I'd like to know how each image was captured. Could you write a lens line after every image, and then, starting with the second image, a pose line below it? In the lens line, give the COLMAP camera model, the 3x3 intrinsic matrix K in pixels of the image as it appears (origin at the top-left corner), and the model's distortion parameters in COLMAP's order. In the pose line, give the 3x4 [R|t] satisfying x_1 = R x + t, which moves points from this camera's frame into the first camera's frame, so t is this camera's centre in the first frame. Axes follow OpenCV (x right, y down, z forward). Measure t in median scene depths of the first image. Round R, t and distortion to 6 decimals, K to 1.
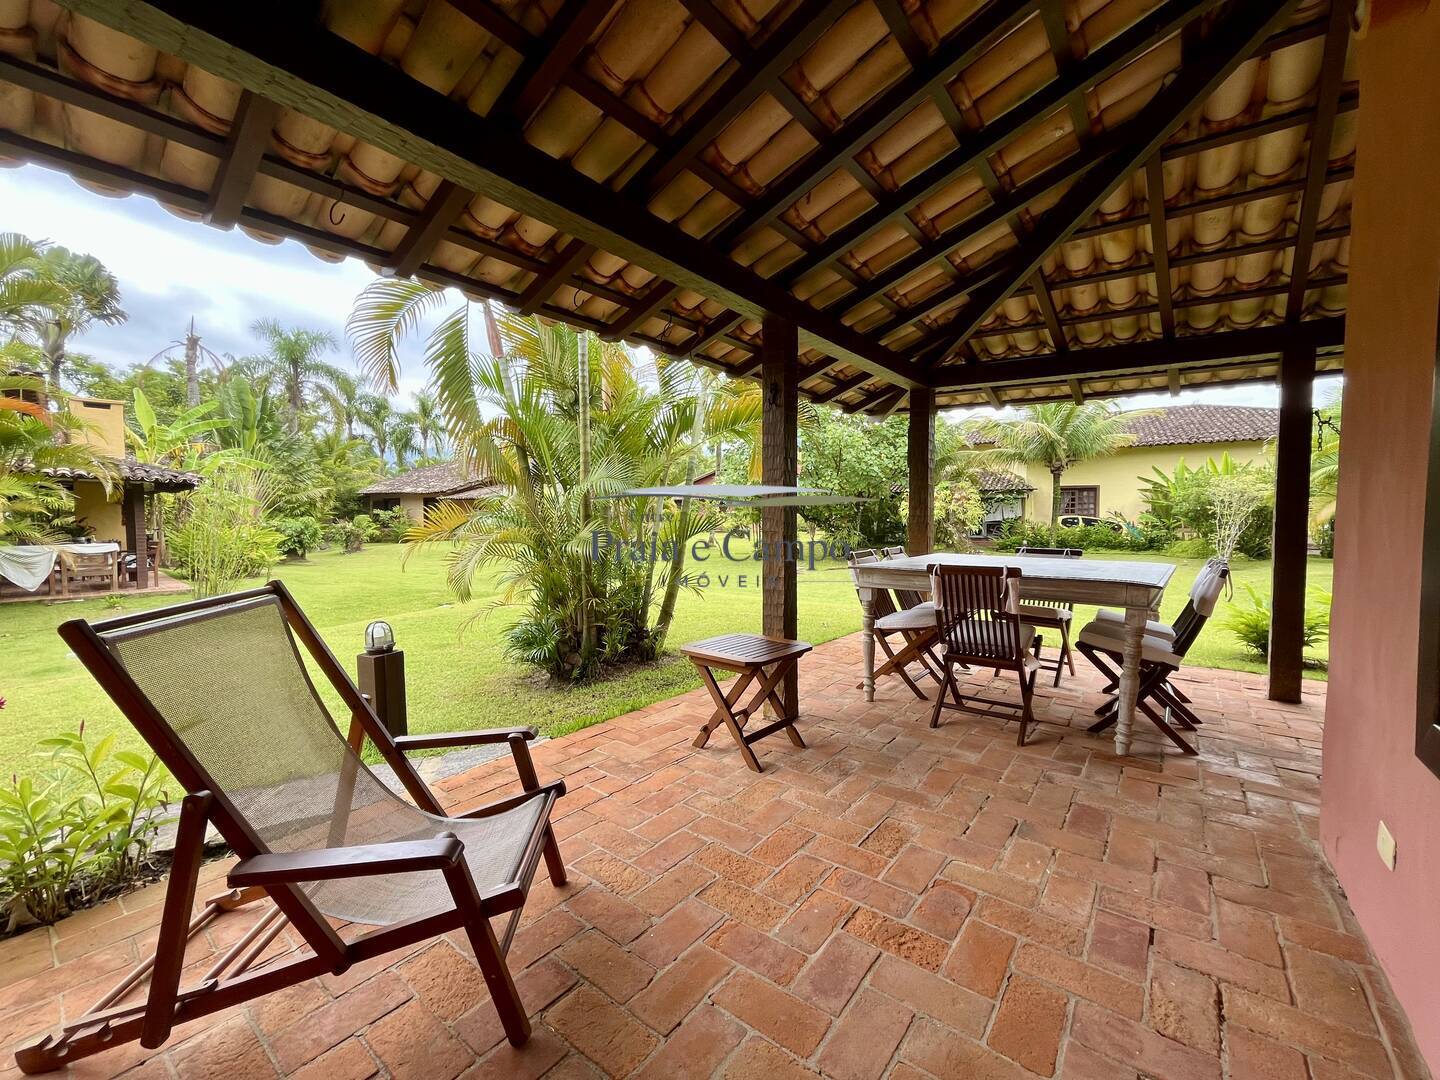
lens RADIAL K [[588.9, 0, 716.9], [0, 588.9, 538.2], [0, 0, 1]] dist [-0.002844, 0.000827]
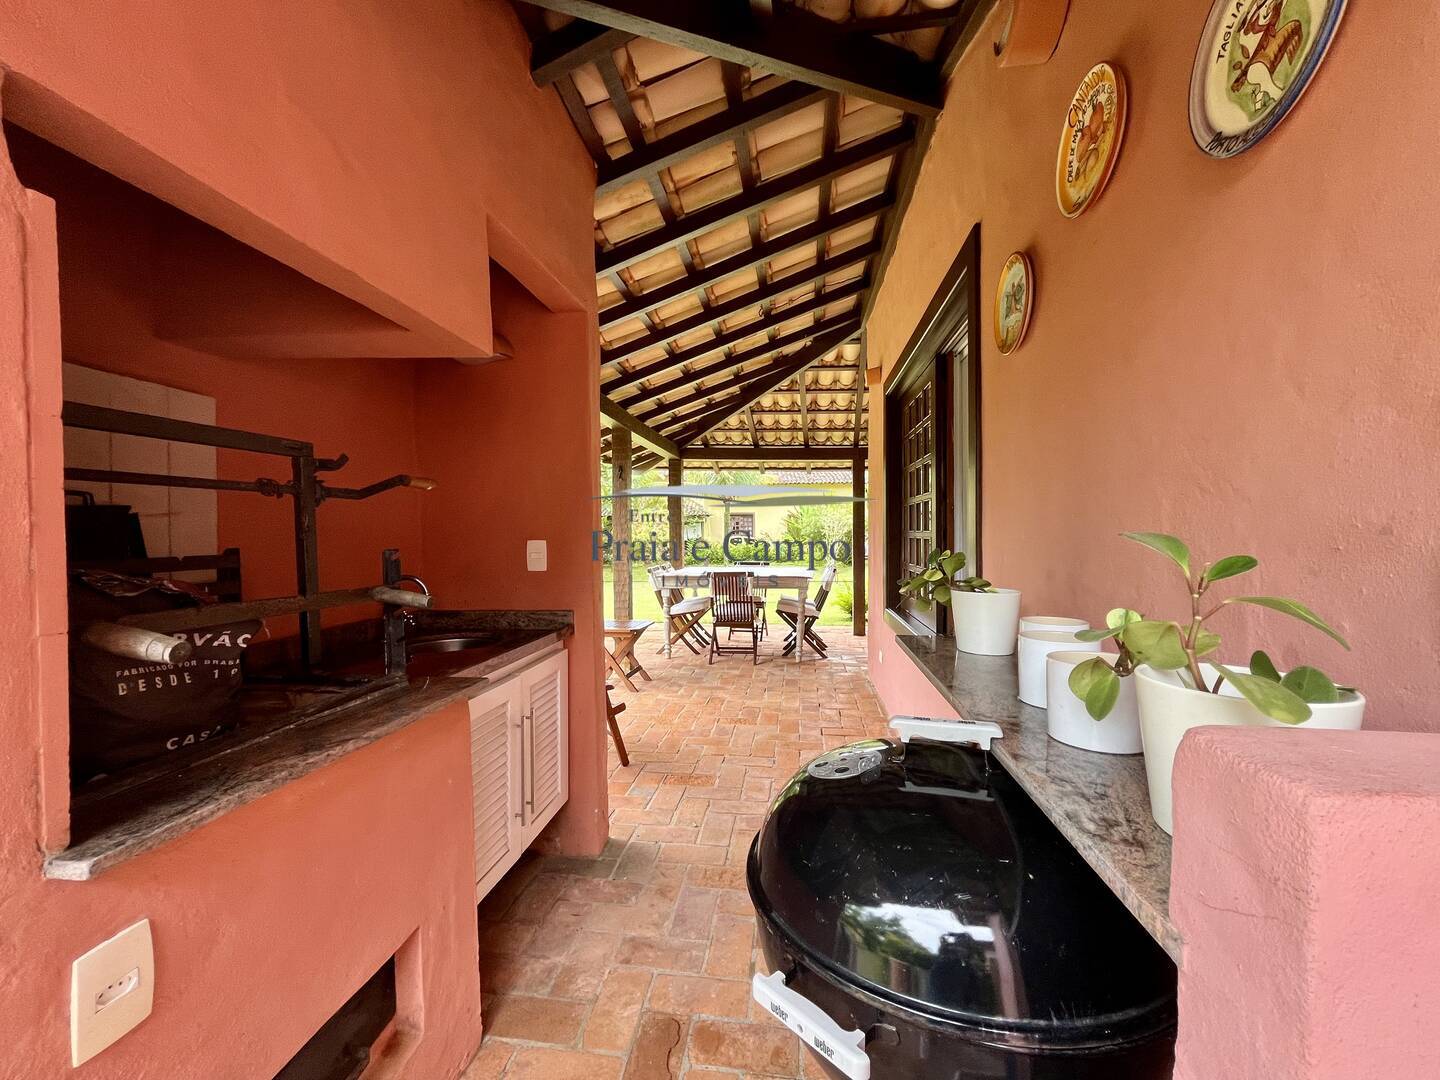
lens RADIAL K [[588.9, 0, 716.9], [0, 588.9, 538.2], [0, 0, 1]] dist [-0.002844, 0.000827]
pose [[0.866074, -0.010292, 0.499809, -0.494732], [0.027168, 0.999280, -0.026501, -0.009723], [-0.499176, 0.036530, 0.865730, -0.553114]]
